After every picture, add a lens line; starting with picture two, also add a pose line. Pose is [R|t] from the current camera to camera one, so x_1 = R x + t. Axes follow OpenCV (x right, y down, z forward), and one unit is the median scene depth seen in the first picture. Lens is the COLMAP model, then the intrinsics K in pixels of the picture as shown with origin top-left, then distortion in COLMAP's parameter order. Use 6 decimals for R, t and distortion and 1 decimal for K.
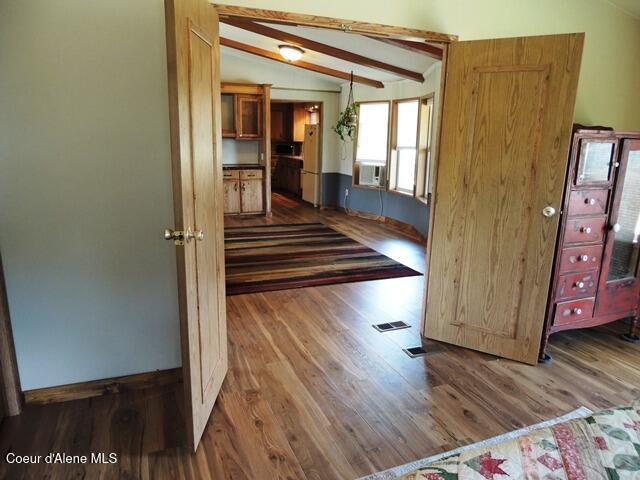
lens RADIAL K [[454.4, 0, 319.4], [0, 454.4, 240.3], [0, 0, 1]] dist [-0.018357, -0.000203]
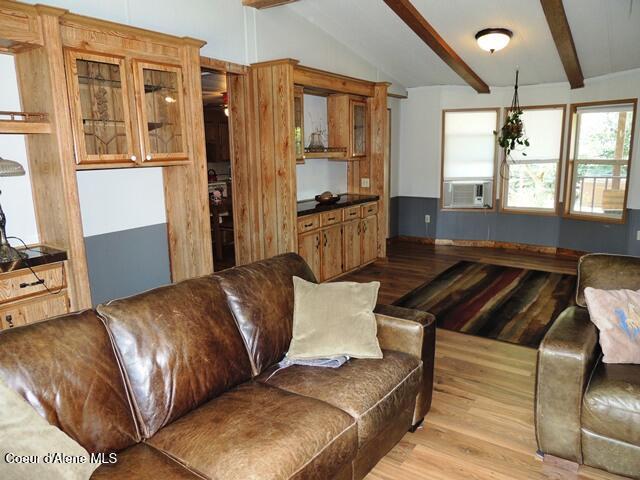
lens RADIAL K [[454.4, 0, 320.7], [0, 454.4, 240.0], [0, 0, 1]] dist [-0.018357, -0.000203]
pose [[0.853183, -0.136647, 0.503394, -0.575401], [0.159599, 0.987179, -0.002527, -0.104688], [-0.496595, 0.082497, 0.864053, 0.417613]]
